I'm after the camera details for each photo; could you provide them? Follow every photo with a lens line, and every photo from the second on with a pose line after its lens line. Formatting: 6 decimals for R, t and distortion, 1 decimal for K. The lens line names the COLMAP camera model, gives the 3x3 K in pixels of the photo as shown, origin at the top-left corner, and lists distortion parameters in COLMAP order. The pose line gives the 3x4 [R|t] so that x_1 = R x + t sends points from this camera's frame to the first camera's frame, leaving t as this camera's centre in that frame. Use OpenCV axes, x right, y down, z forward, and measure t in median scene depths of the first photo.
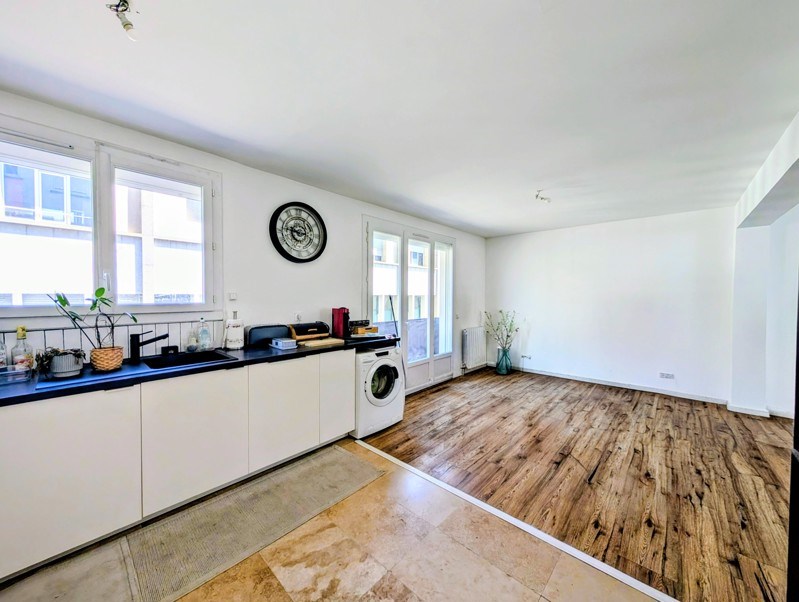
lens RADIAL K [[306.9, 0, 399.5], [0, 306.9, 301.0], [0, 0, 1]] dist [-0.000860, -0.000131]
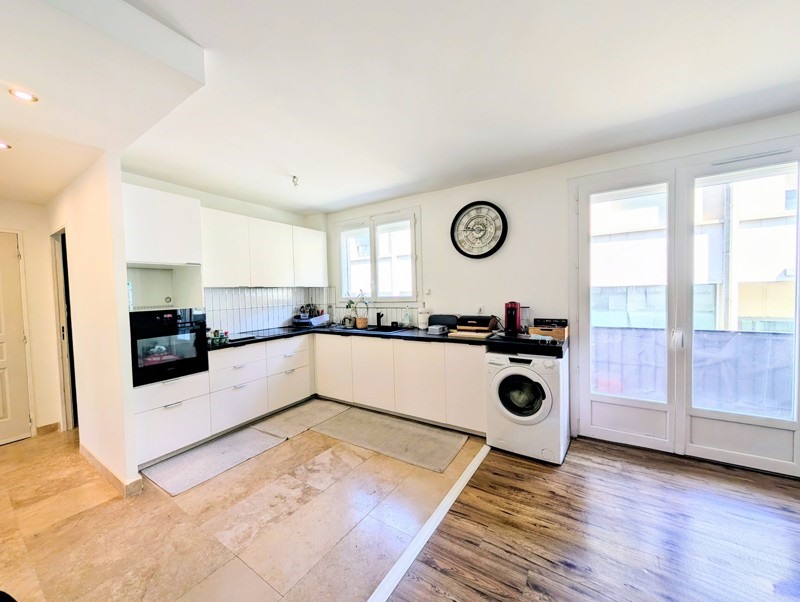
lens RADIAL K [[304.7, 0, 400.0], [0, 304.7, 301.0], [0, 0, 1]] dist [-0.000316, -0.000155]
pose [[0.158323, 0.021649, -0.987150, 0.831091], [0.006012, 0.999720, 0.022889, -0.004768], [0.987369, -0.009559, 0.158148, 0.694563]]
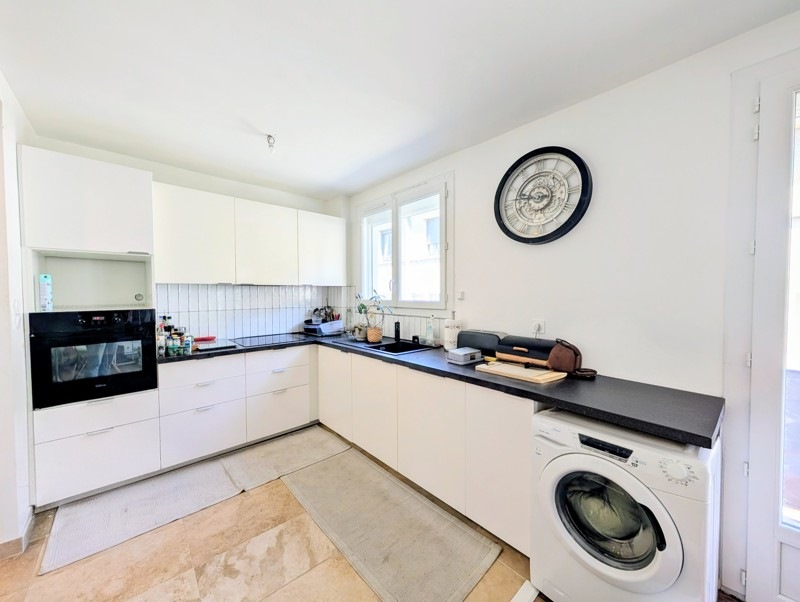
lens RADIAL K [[304.7, 0, 400.0], [0, 304.7, 301.0], [0, 0, 1]] dist [-0.000316, -0.000155]
pose [[-0.100682, 0.021112, -0.994695, 0.426117], [-0.019764, 0.999535, 0.023215, -0.016526], [0.994722, 0.021997, -0.100218, 0.956856]]
